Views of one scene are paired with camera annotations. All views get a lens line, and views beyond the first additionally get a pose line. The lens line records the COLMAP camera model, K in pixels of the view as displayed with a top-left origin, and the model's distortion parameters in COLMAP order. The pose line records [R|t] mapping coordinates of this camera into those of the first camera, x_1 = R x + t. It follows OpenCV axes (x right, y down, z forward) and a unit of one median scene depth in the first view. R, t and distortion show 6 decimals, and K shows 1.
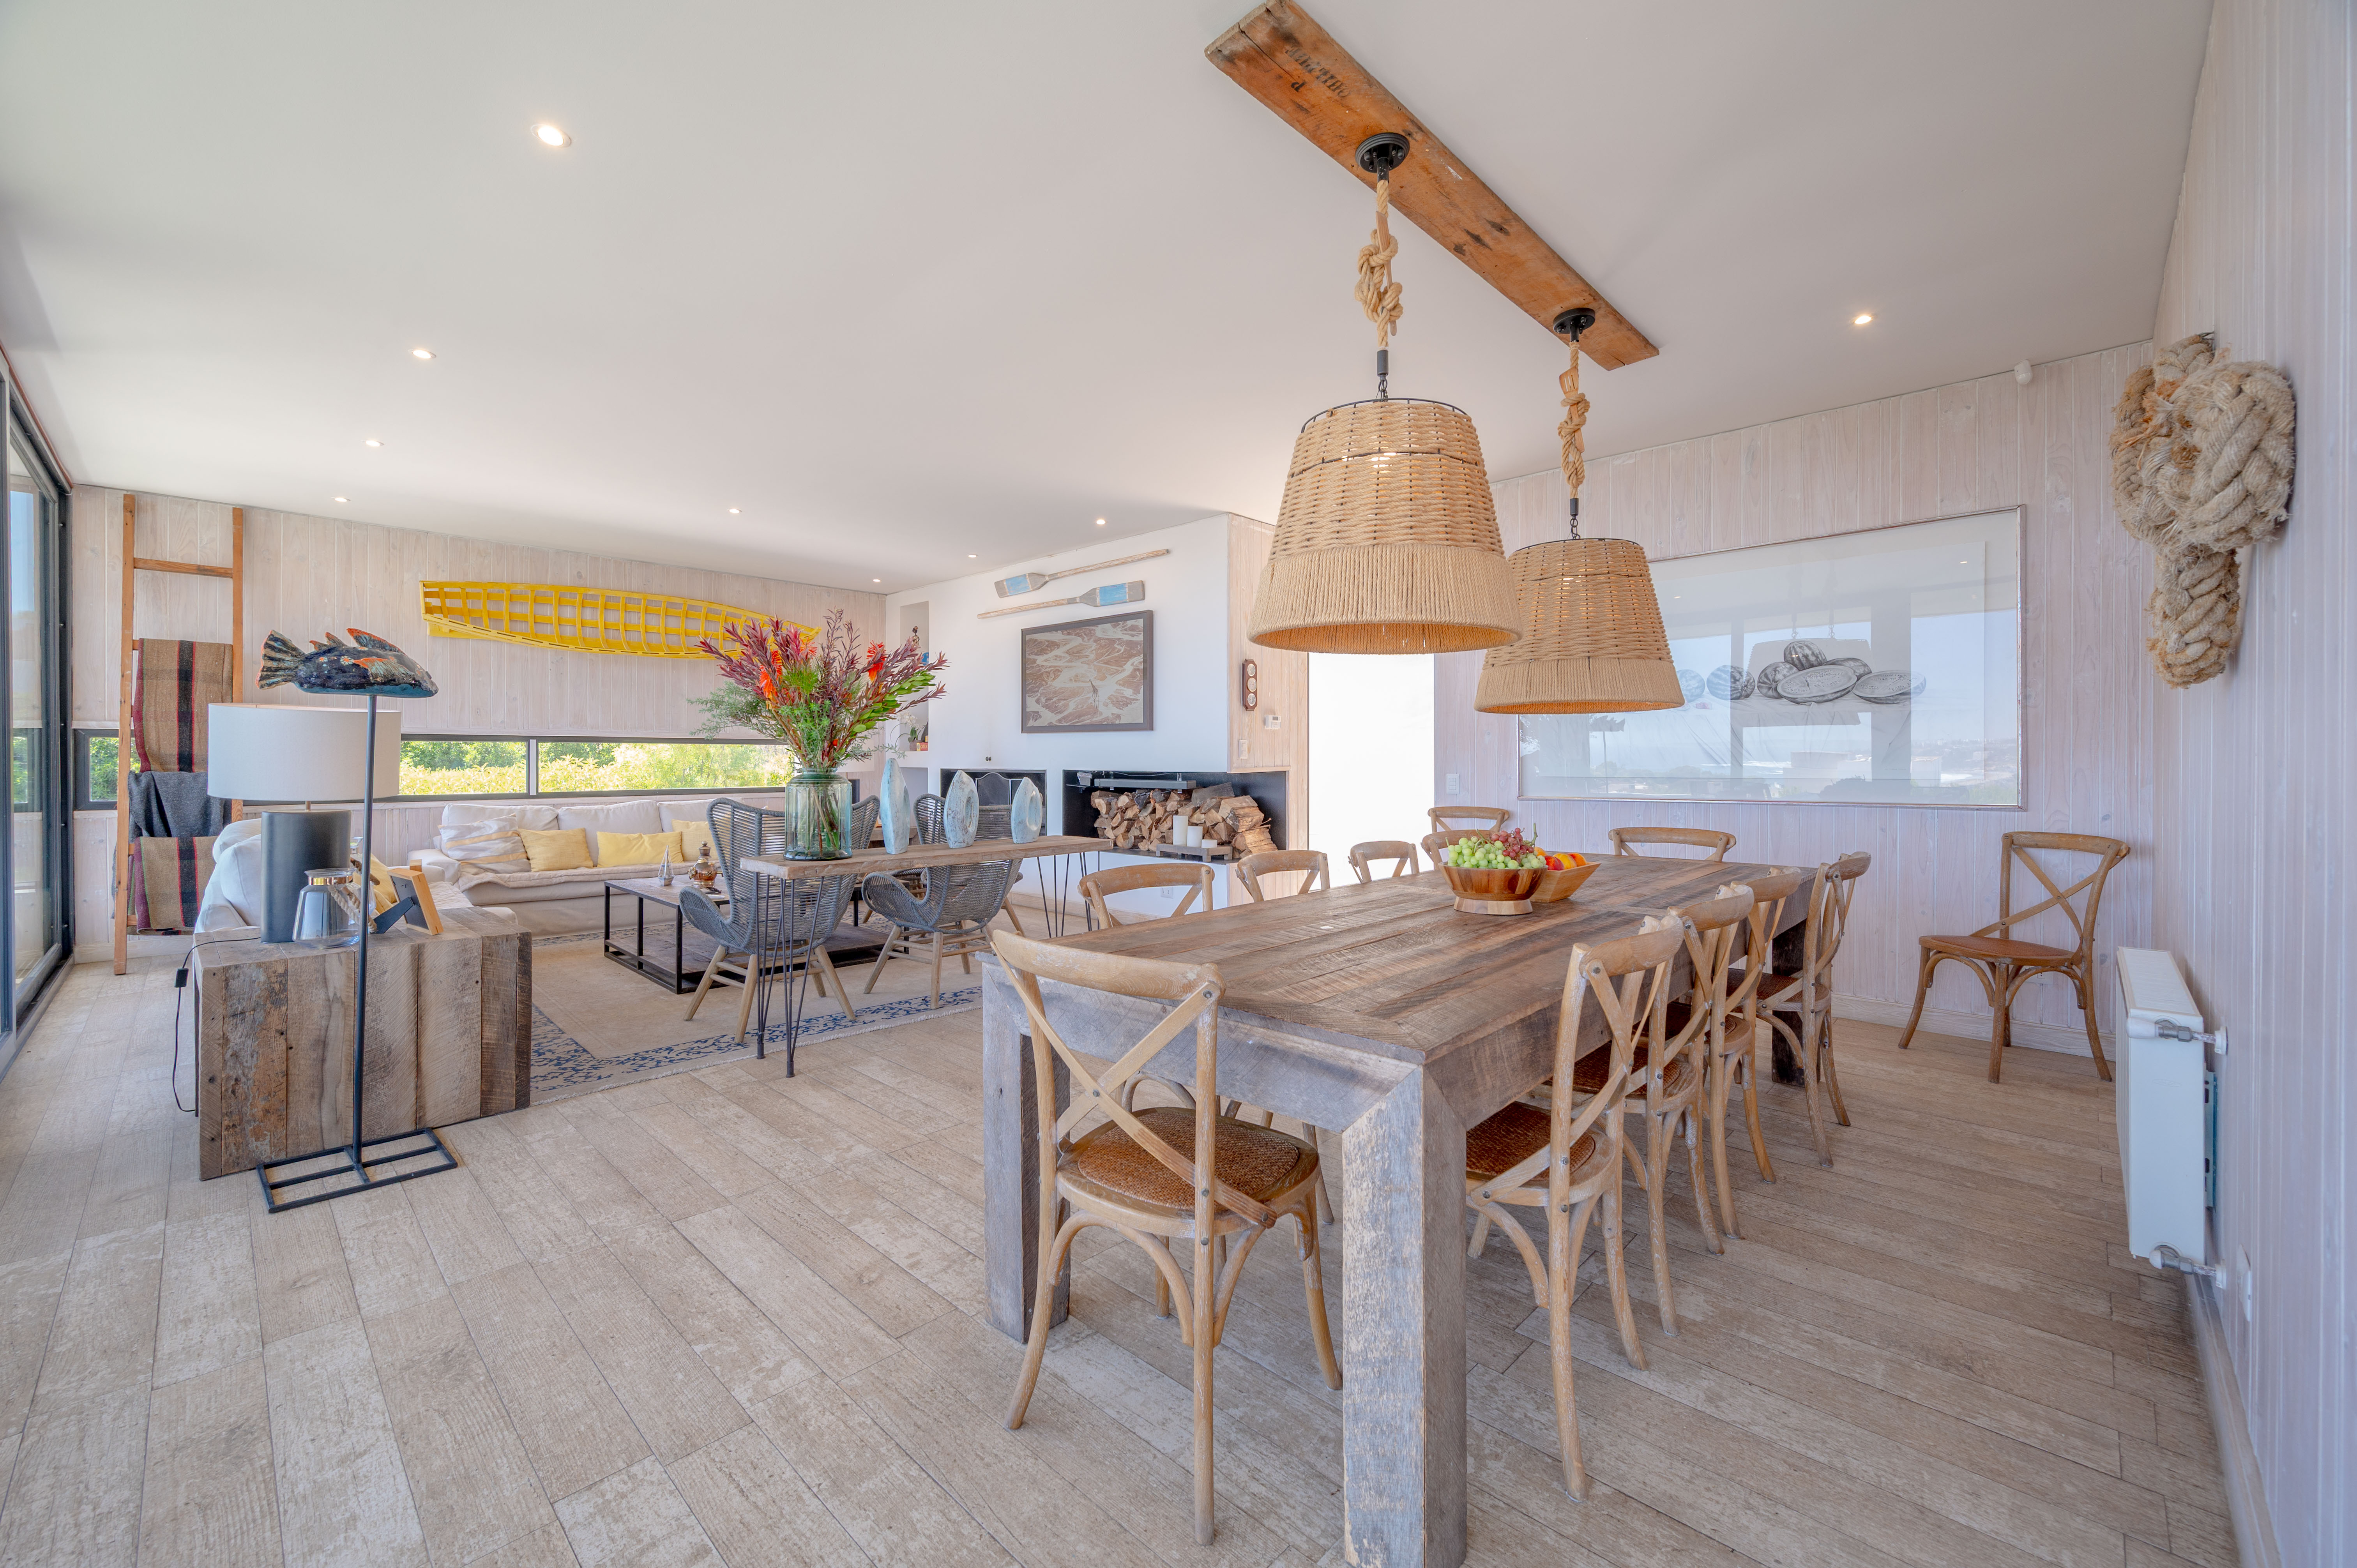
lens RADIAL K [[951.8, 0, 1176.6], [0, 951.8, 764.4], [0, 0, 1]] dist [-0.003520, 0.000823]
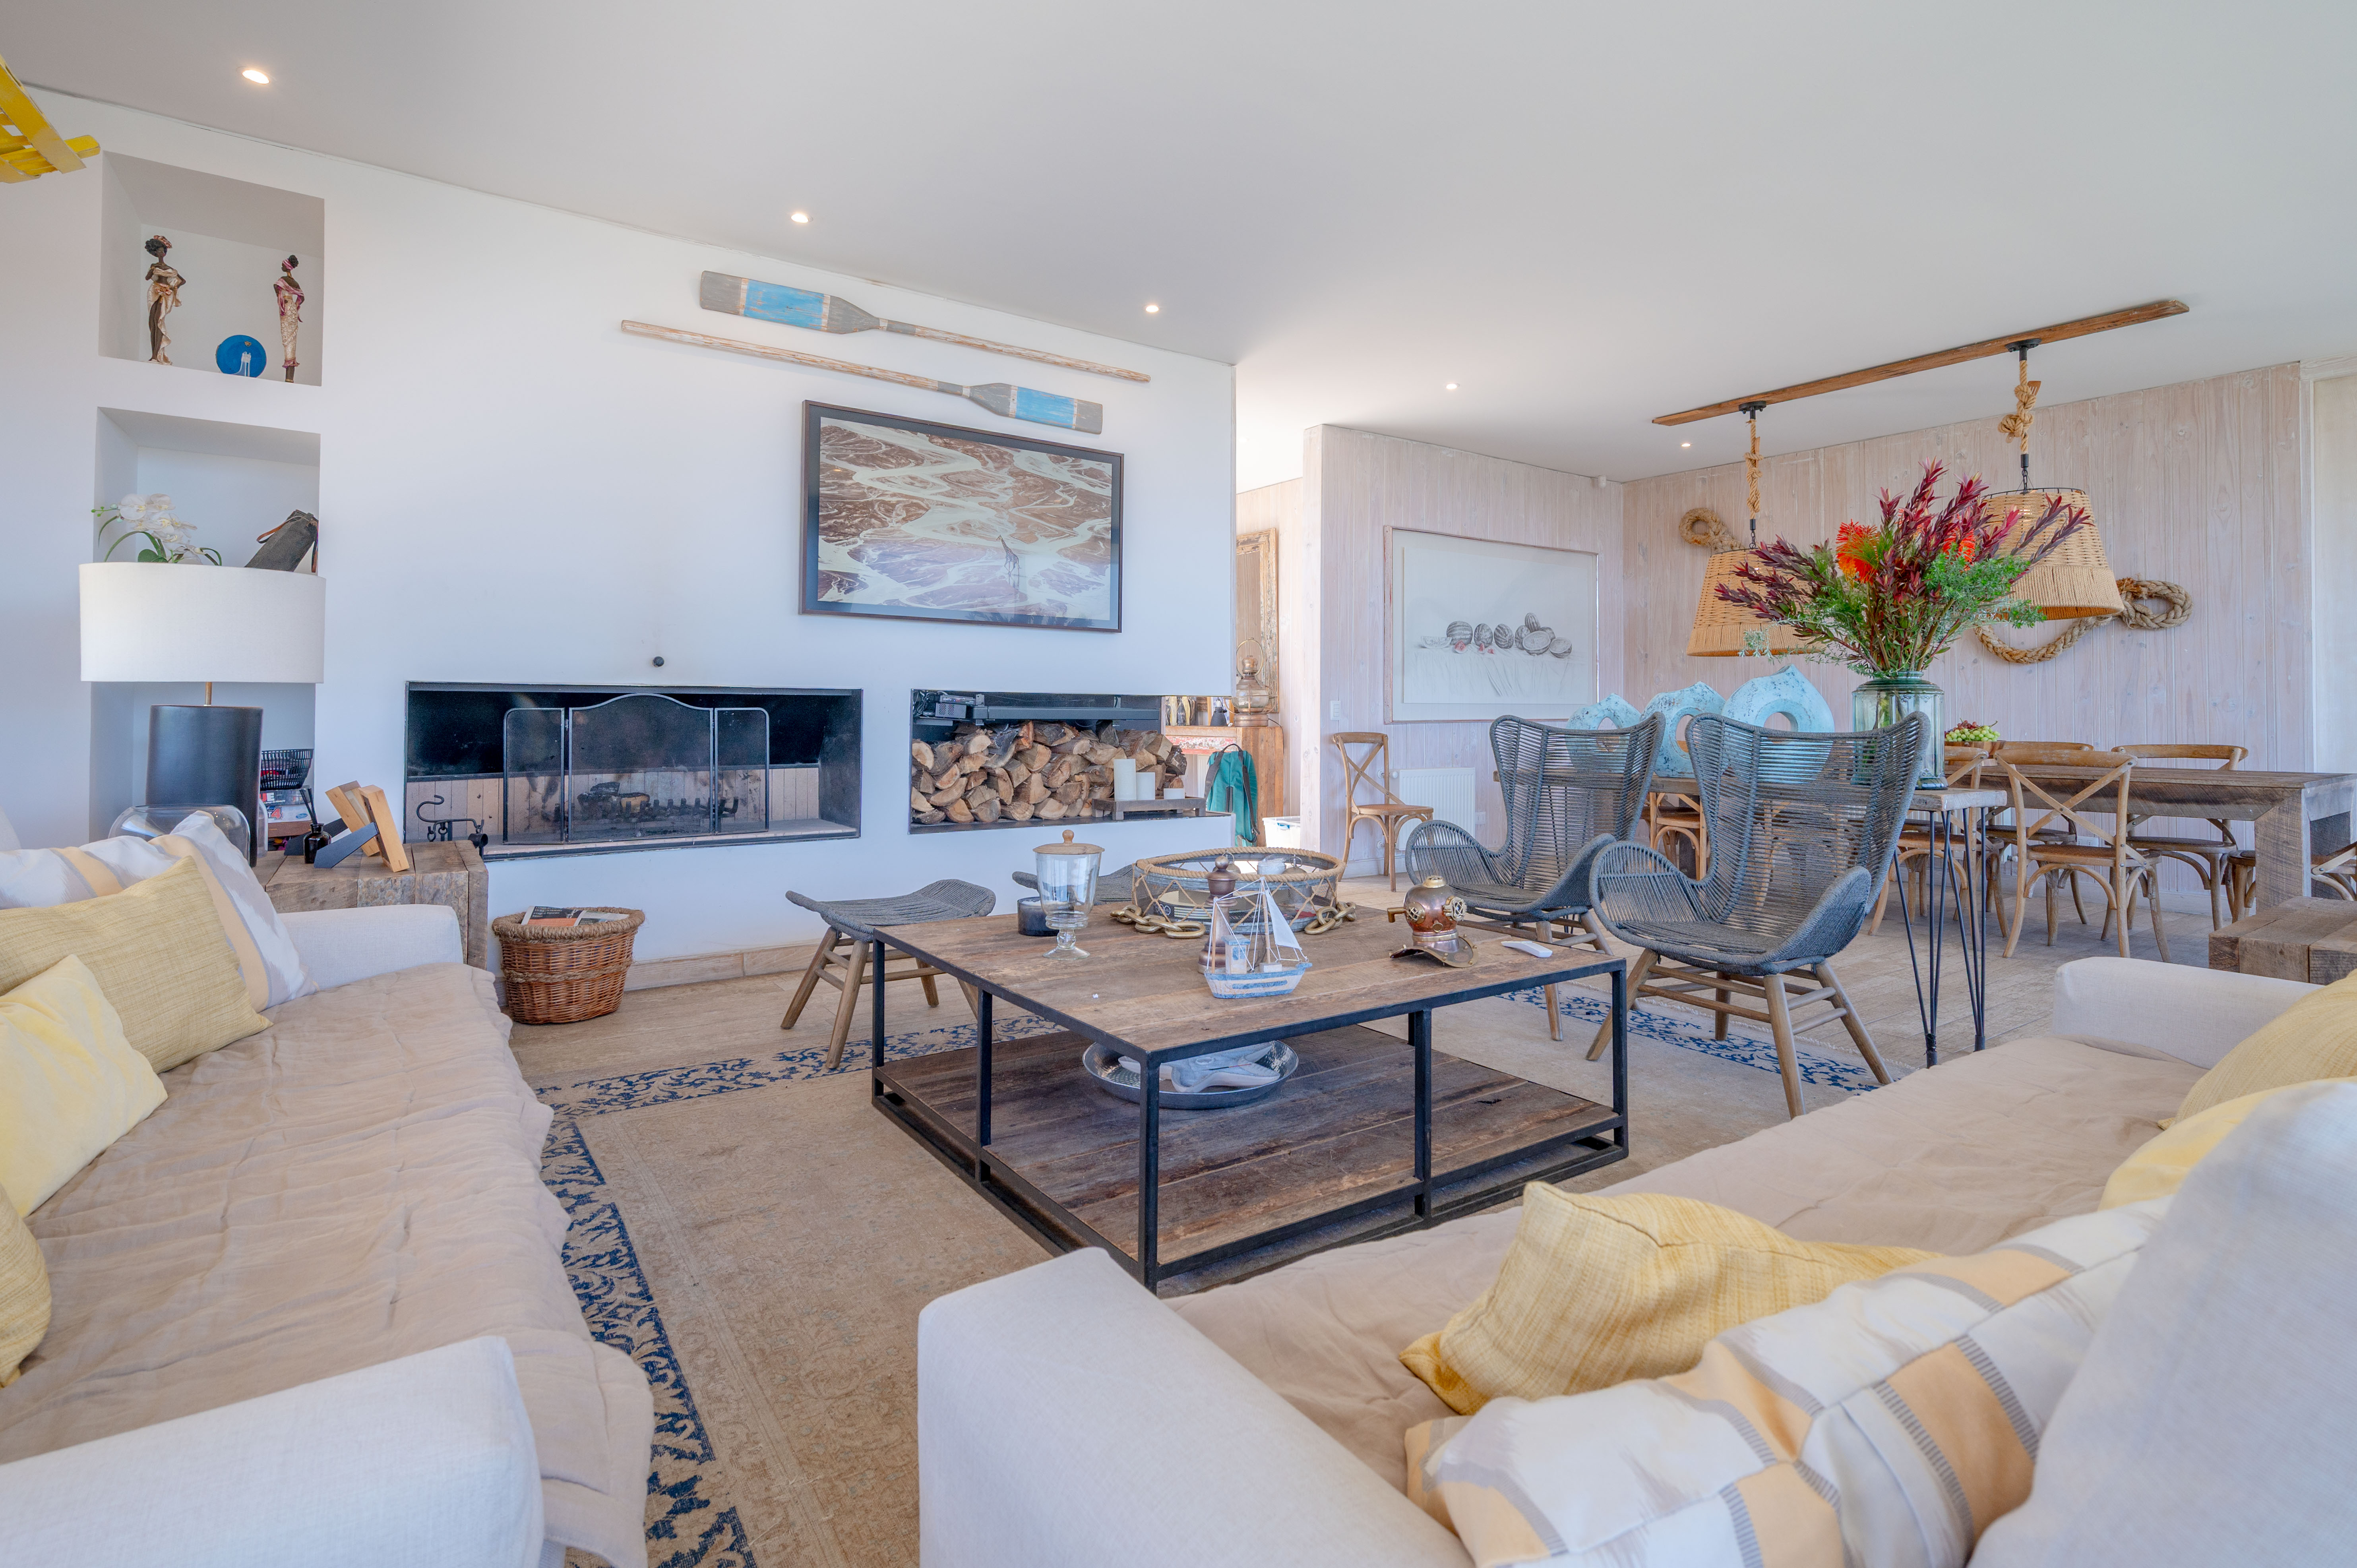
lens RADIAL K [[1058.7, 0, 1244.1], [0, 1058.7, 692.5], [0, 0, 1]] dist [-0.002658, 0.000089]
pose [[0.187266, 0.017550, 0.982153, -0.796646], [-0.002893, 0.999846, -0.017315, 0.020234], [-0.982305, 0.000401, 0.187288, 0.829357]]
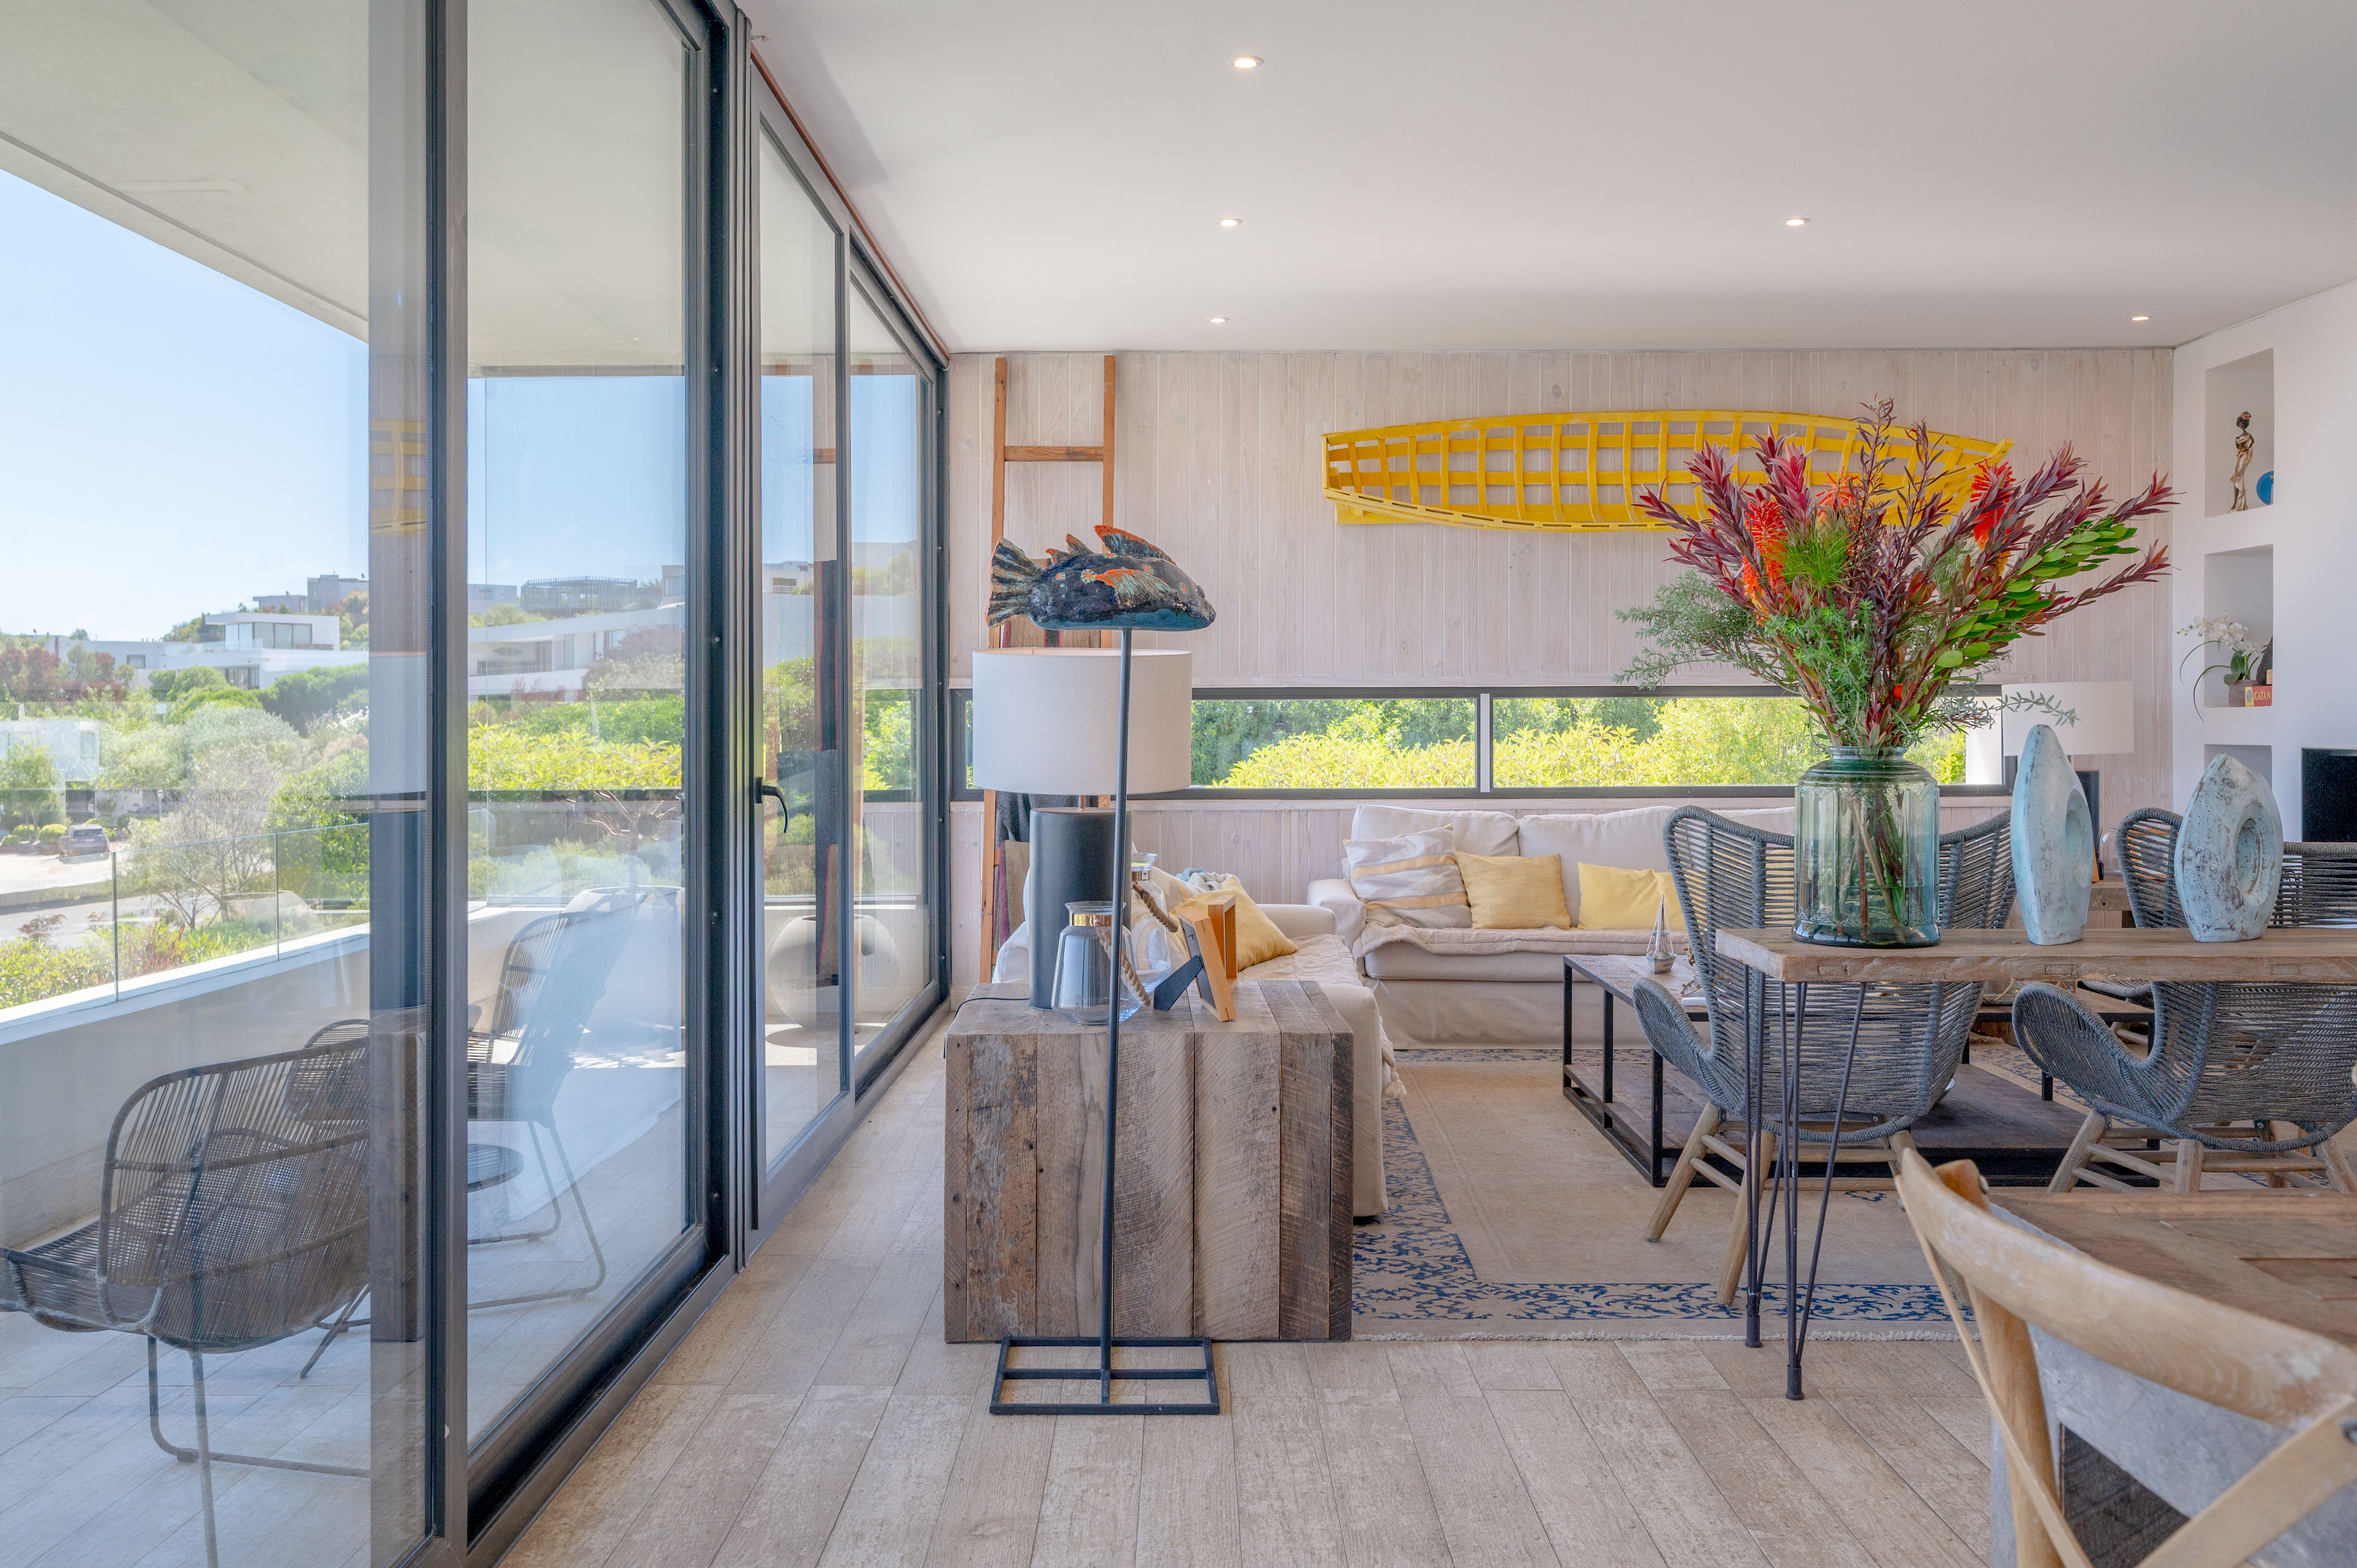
lens RADIAL K [[2003.0, 0, 1146.9], [0, 2003.0, 739.1], [0, 0, 1]] dist [-0.006460, 0.007816]
pose [[0.685709, 0.000708, -0.727875, 0.057440], [0.000032, 0.999999, 0.001002, -0.000660], [0.727876, -0.000710, 0.685709, 0.047276]]
